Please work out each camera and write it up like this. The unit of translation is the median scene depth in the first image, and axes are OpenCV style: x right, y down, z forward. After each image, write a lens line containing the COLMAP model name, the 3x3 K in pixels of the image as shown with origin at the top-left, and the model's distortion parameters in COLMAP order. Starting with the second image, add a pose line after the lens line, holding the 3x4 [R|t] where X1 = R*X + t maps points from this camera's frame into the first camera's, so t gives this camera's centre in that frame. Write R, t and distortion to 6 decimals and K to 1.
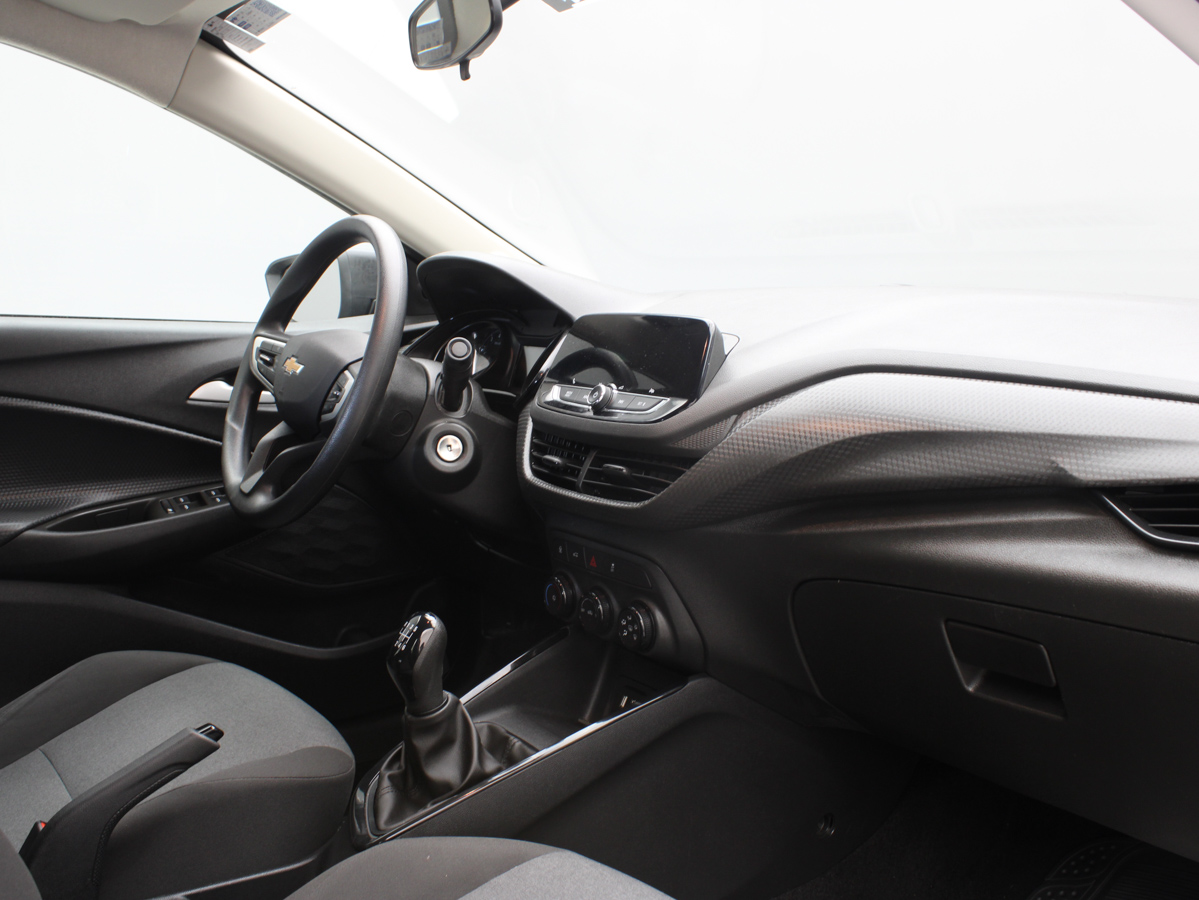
lens RADIAL K [[1241.2, 0, 599.5], [0, 1241.2, 450.0], [0, 0, 1]] dist [-0.143903, 0.160890]
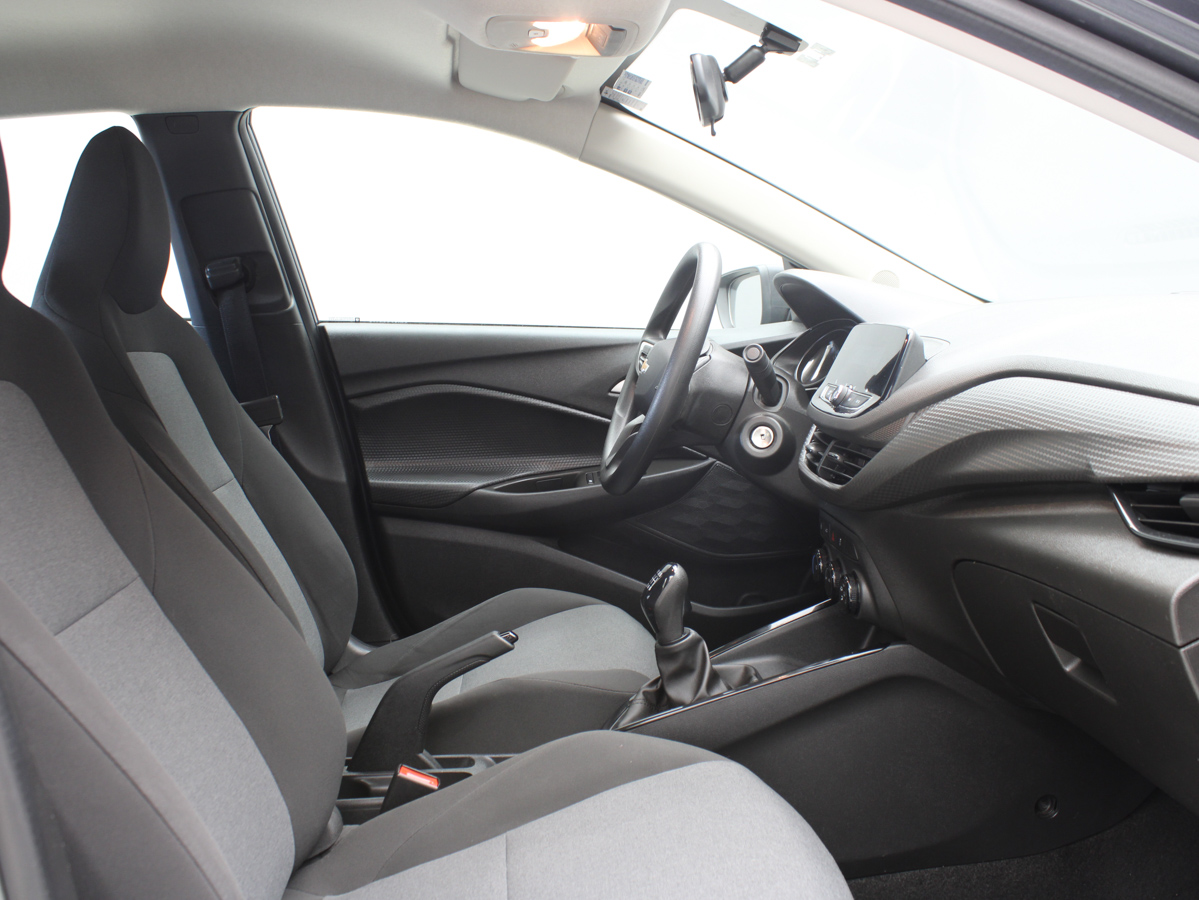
lens RADIAL K [[1241.2, 0, 599.5], [0, 1241.2, 450.0], [0, 0, 1]] dist [-0.143903, 0.160890]
pose [[0.865586, 0.041542, -0.499034, 0.377339], [-0.042239, 0.999058, 0.009902, 0.006510], [0.498975, 0.012507, 0.866526, -0.115384]]
